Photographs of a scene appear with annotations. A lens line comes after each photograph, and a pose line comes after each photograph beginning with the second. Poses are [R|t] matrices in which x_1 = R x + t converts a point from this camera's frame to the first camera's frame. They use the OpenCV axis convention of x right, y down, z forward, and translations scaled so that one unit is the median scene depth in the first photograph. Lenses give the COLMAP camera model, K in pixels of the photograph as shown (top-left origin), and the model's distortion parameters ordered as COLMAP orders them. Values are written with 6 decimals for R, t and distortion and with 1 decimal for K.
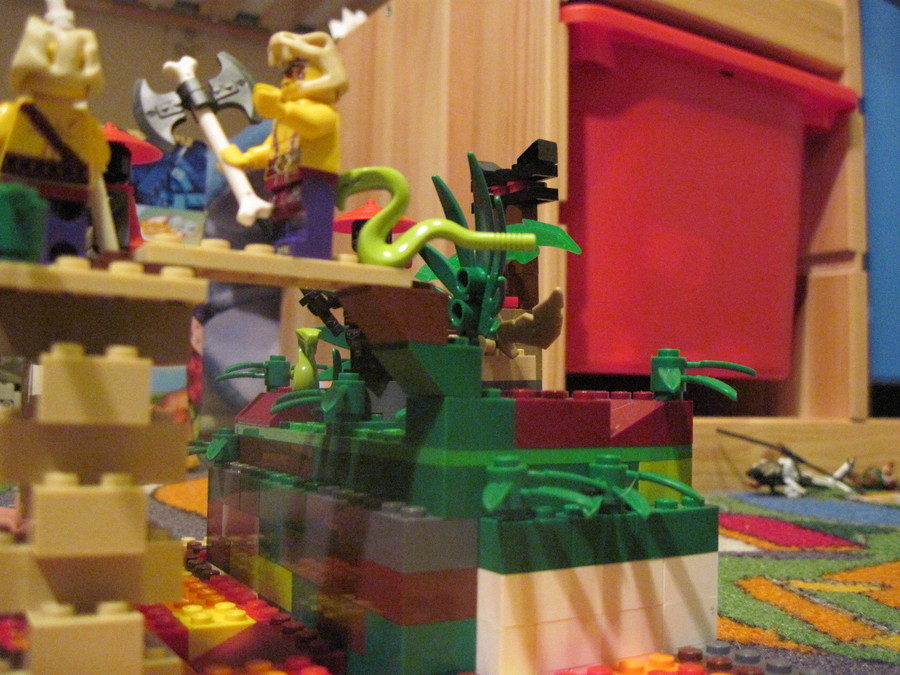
lens RADIAL K [[904.7, 0, 450.0], [0, 904.7, 337.5], [0, 0, 1]] dist [-0.114983, 0.016458]
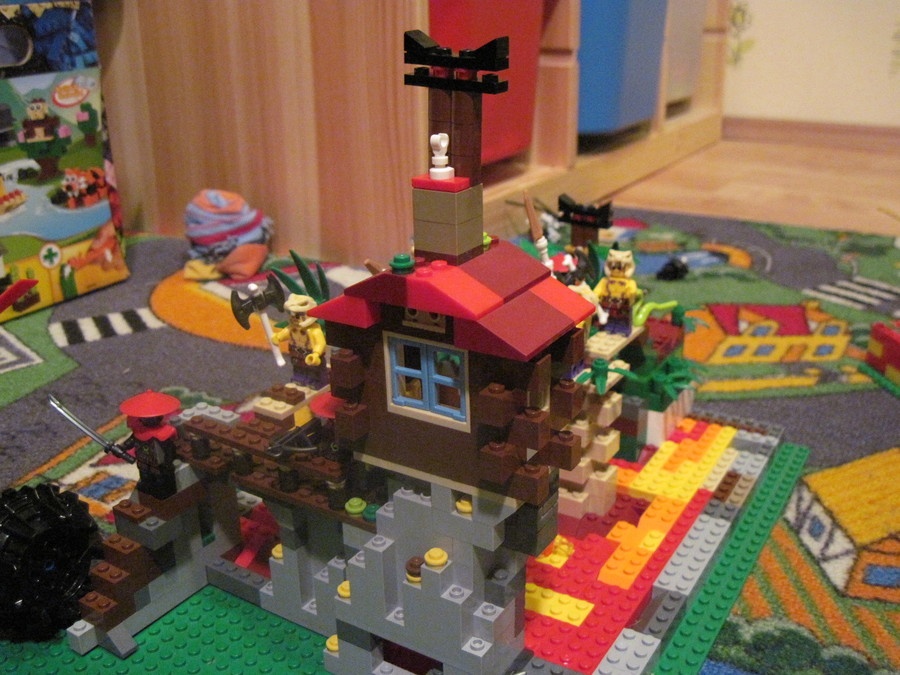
lens RADIAL K [[904.7, 0, 450.0], [0, 904.7, 337.5], [0, 0, 1]] dist [-0.114983, 0.016458]
pose [[0.889330, -0.198696, 0.411840, -0.632310], [0.013758, 0.911876, 0.410235, -0.433789], [-0.457059, -0.359168, 0.813692, -0.362473]]
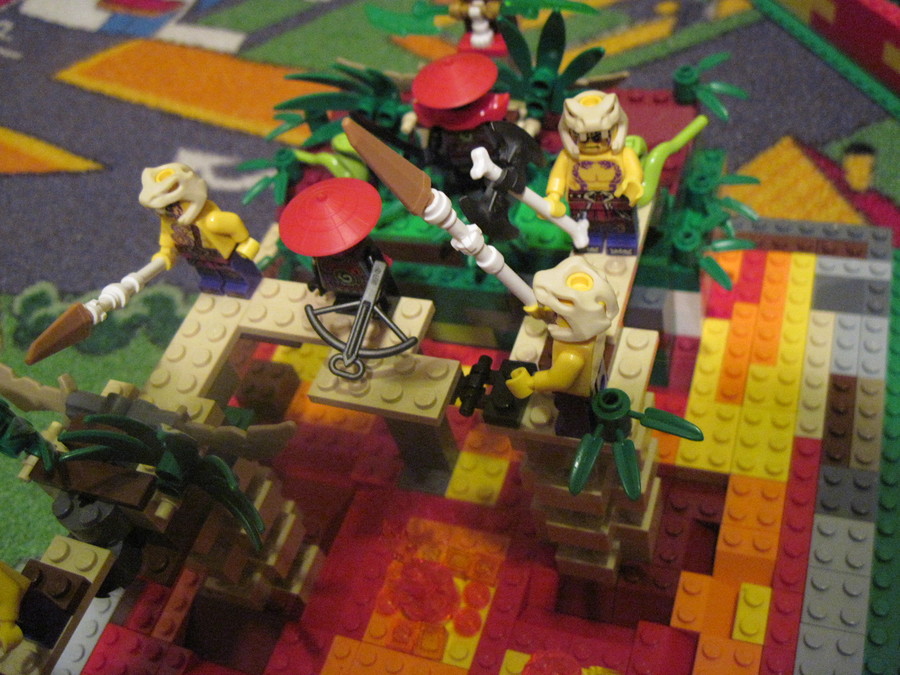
lens RADIAL K [[904.7, 0, 450.0], [0, 904.7, 337.5], [0, 0, 1]] dist [-0.114983, 0.016458]
pose [[0.738229, -0.620423, 0.264749, -0.280960], [0.194858, 0.571892, 0.796850, -0.396651], [-0.645792, -0.536670, 0.543082, 0.129114]]
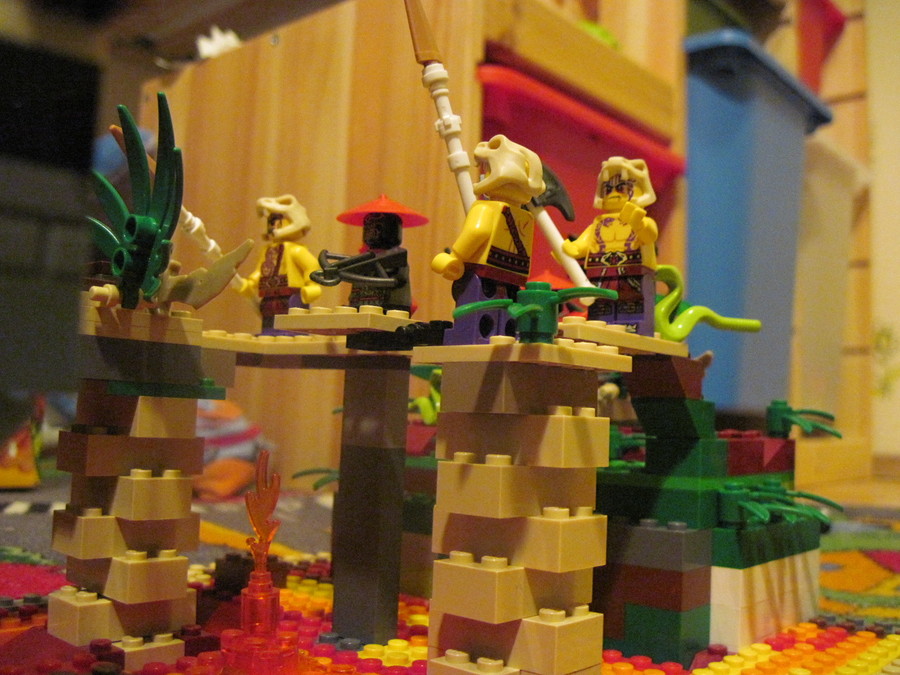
lens RADIAL K [[890.4, 0, 468.8], [0, 890.4, 337.7], [0, 0, 1]] dist [-0.080559, 0.001773]
pose [[0.948181, 0.033283, 0.315982, -0.280877], [-0.029147, 0.999416, -0.017807, -0.018887], [-0.316390, 0.007675, 0.948598, -0.050585]]
